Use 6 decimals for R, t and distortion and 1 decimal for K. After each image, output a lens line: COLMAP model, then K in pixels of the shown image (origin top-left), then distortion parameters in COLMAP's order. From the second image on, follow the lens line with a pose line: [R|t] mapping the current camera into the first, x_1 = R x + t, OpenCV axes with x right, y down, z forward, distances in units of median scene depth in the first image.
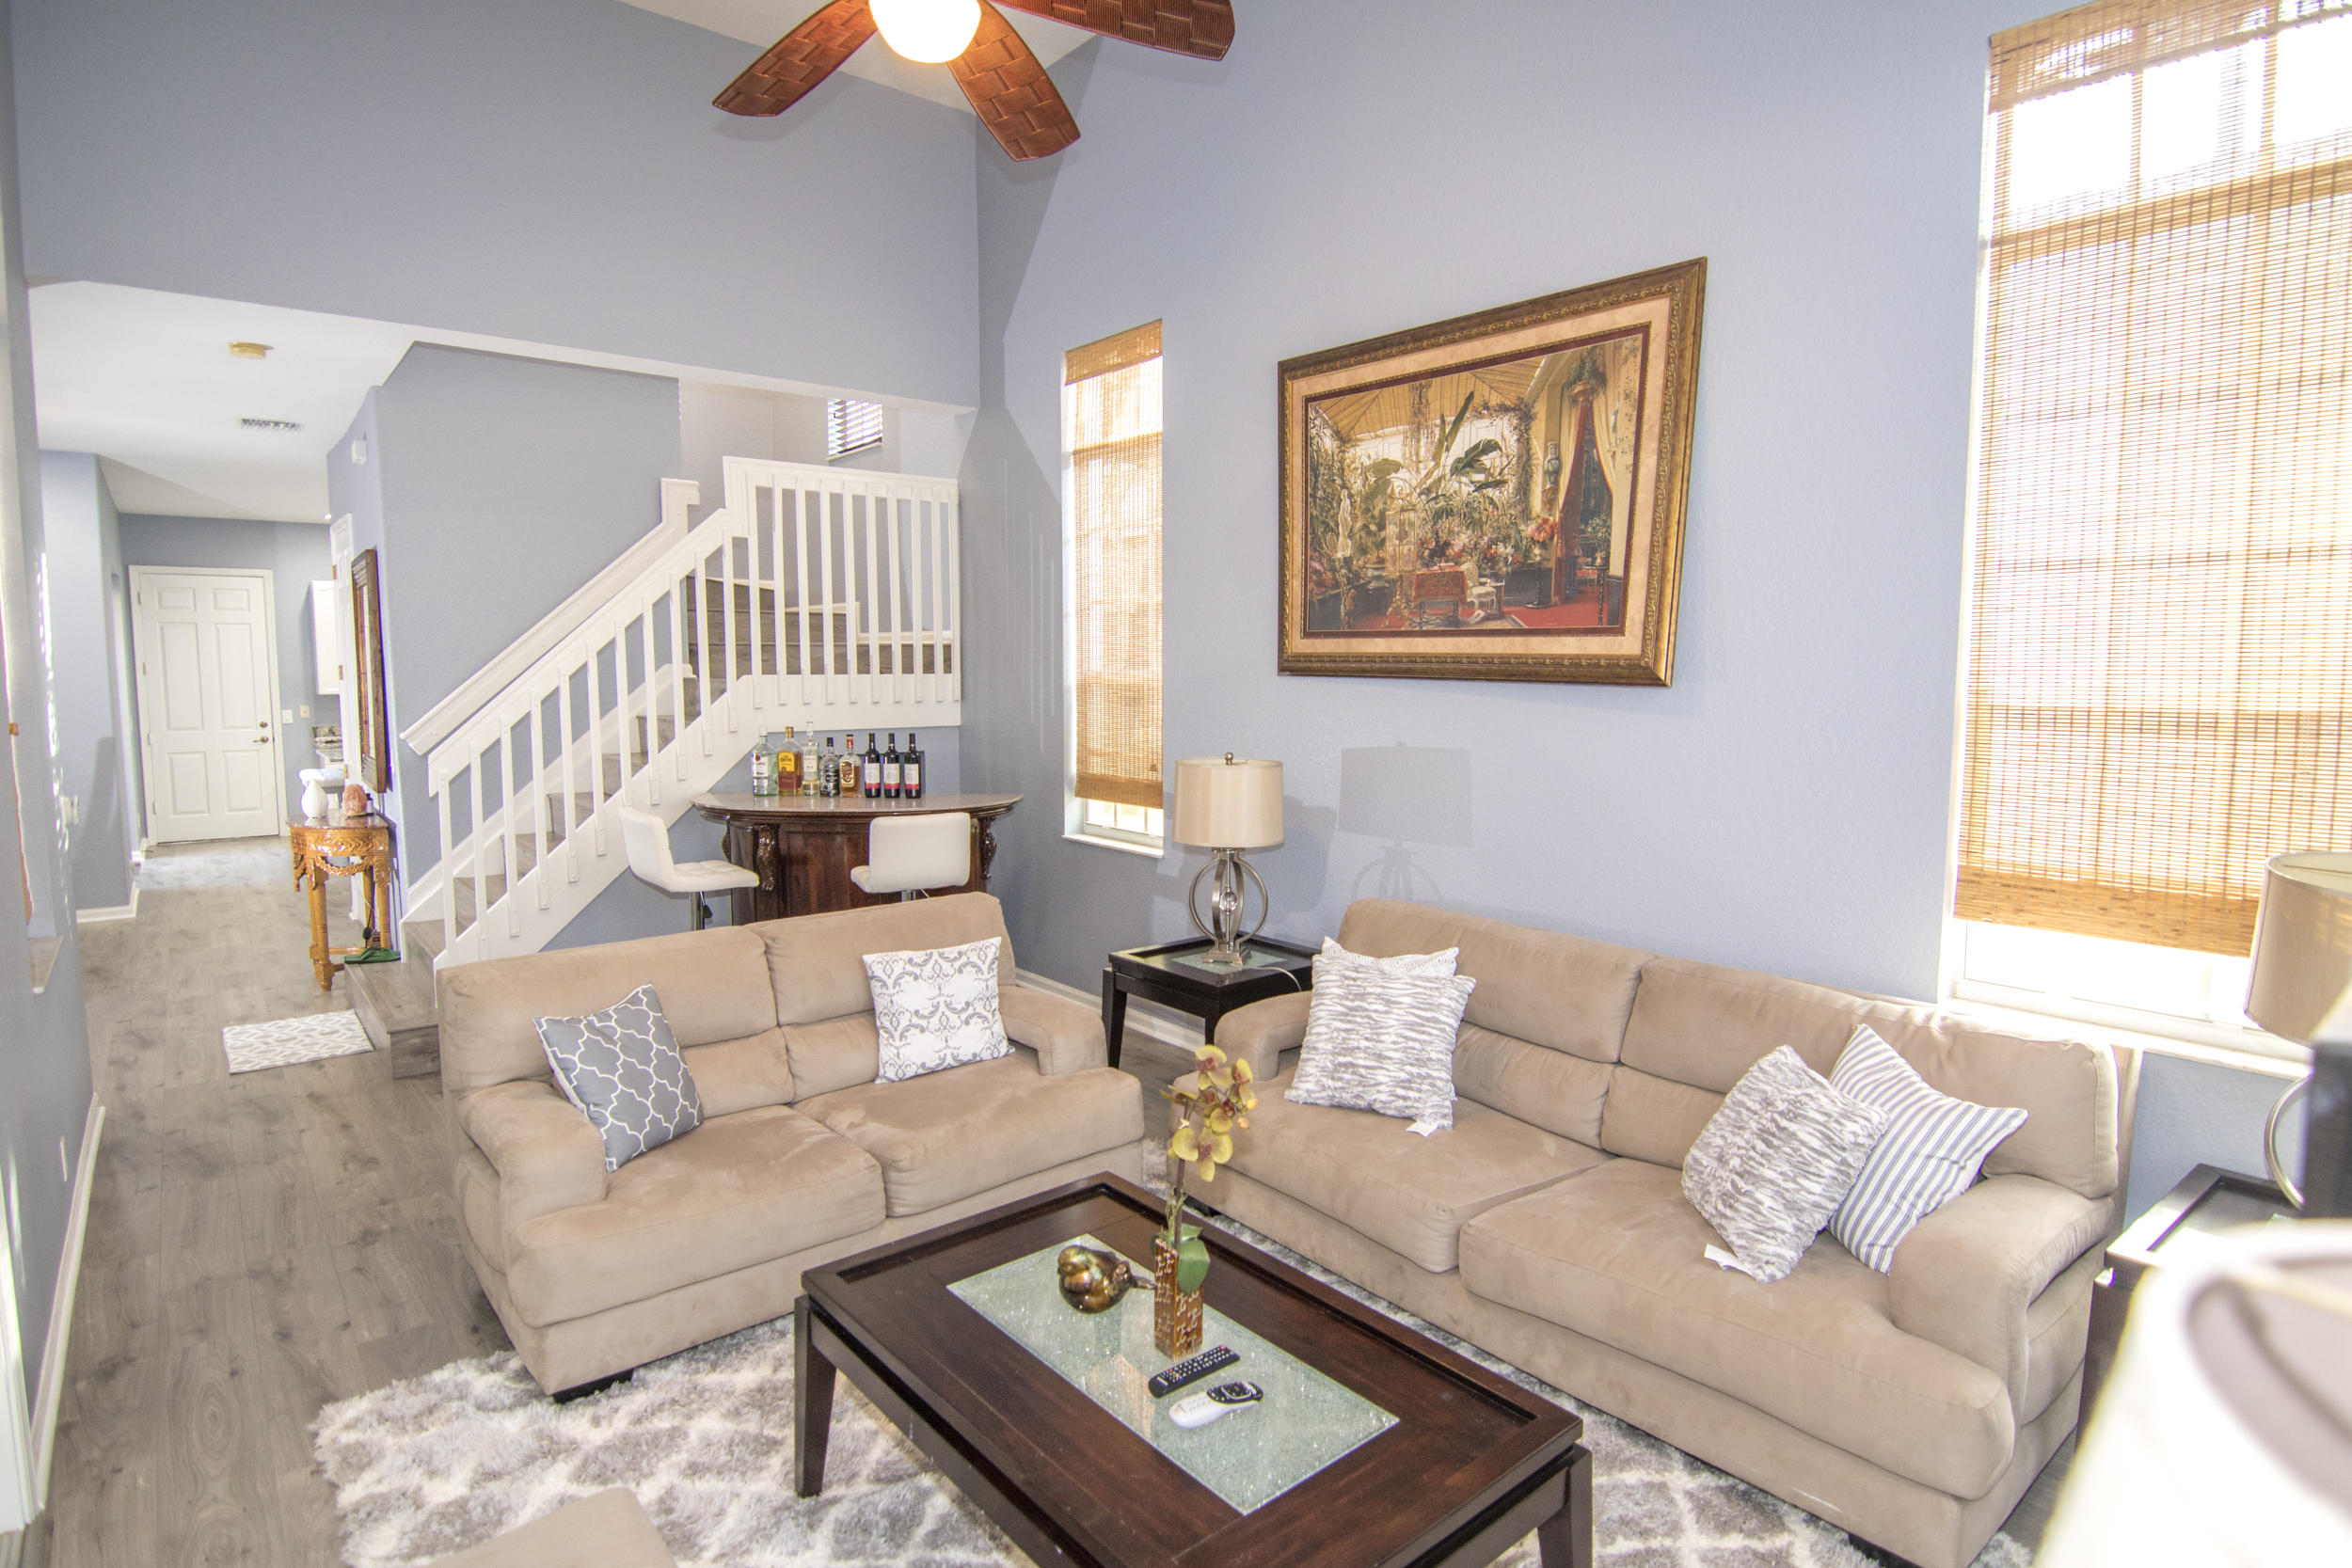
lens RADIAL K [[1227.5, 0, 1188.4], [0, 1227.5, 775.9], [0, 0, 1]] dist [-0.008751, -0.009976]
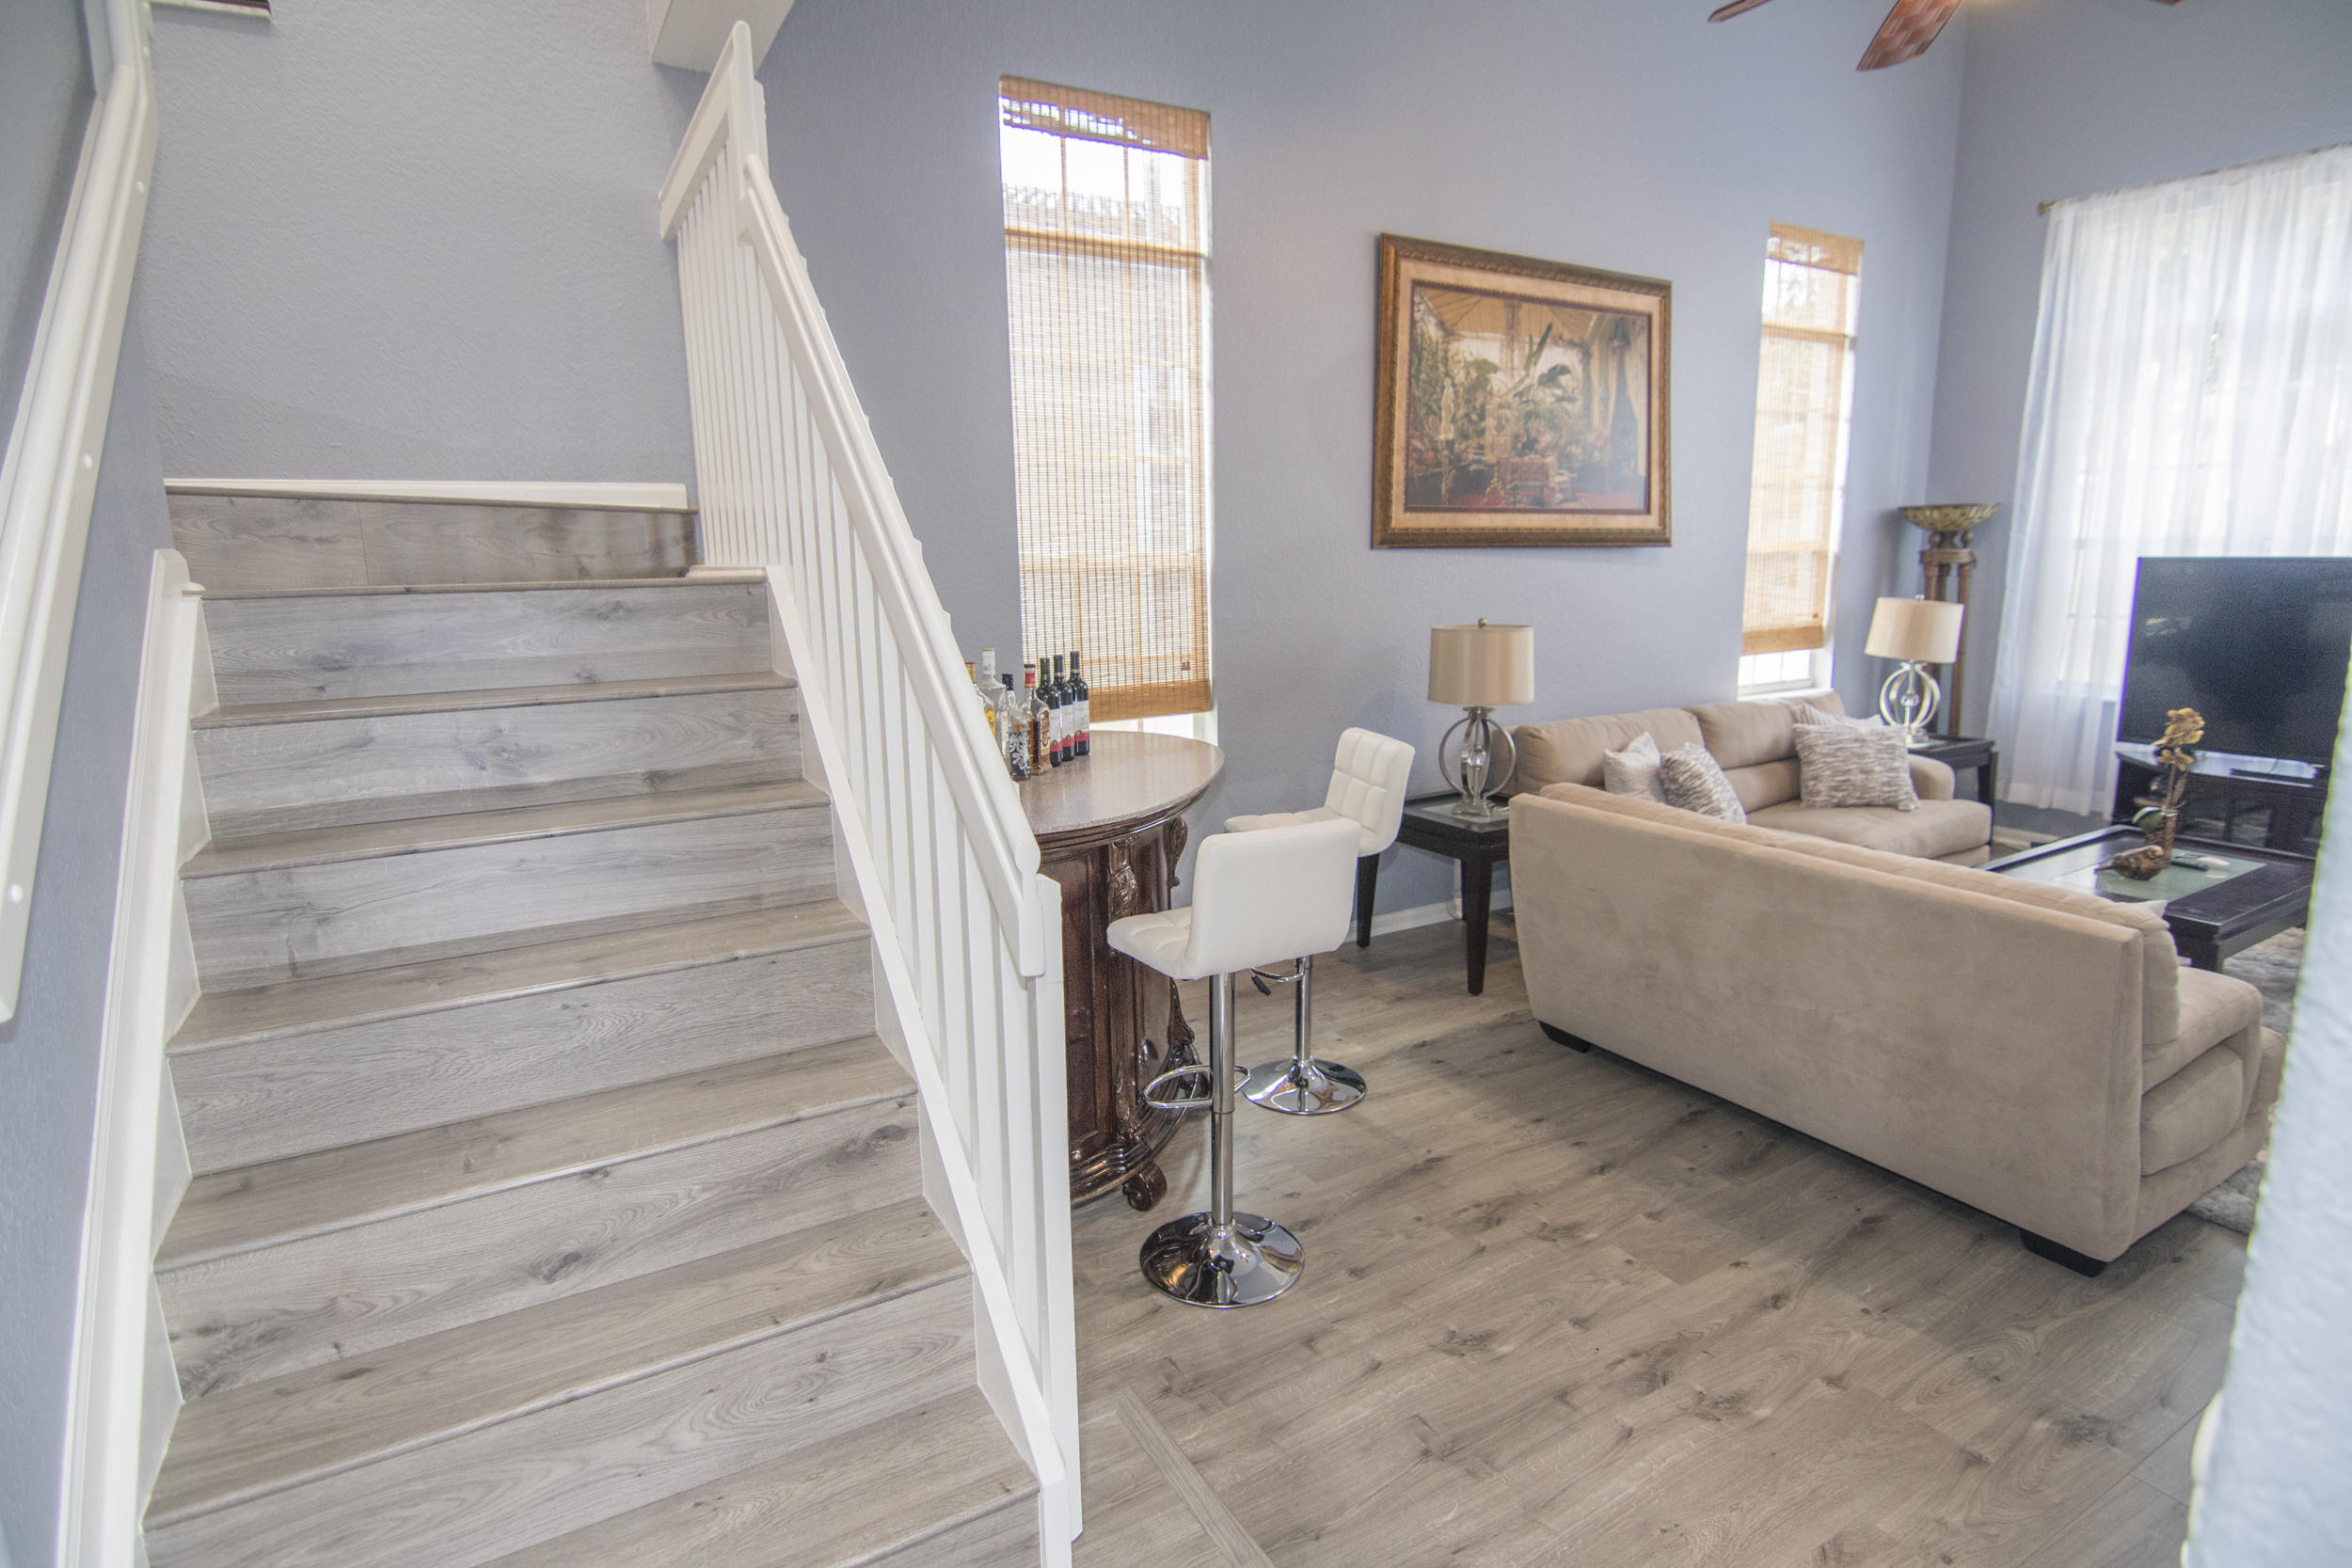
lens RADIAL K [[1178.0, 0, 1185.8], [0, 1178.0, 782.2], [0, 0, 1]] dist [-0.008216, -0.011375]
pose [[0.172767, -0.190289, 0.966406, -1.113289], [0.110936, 0.978677, 0.172873, -0.092146], [-0.978695, 0.077343, 0.190193, 1.154037]]
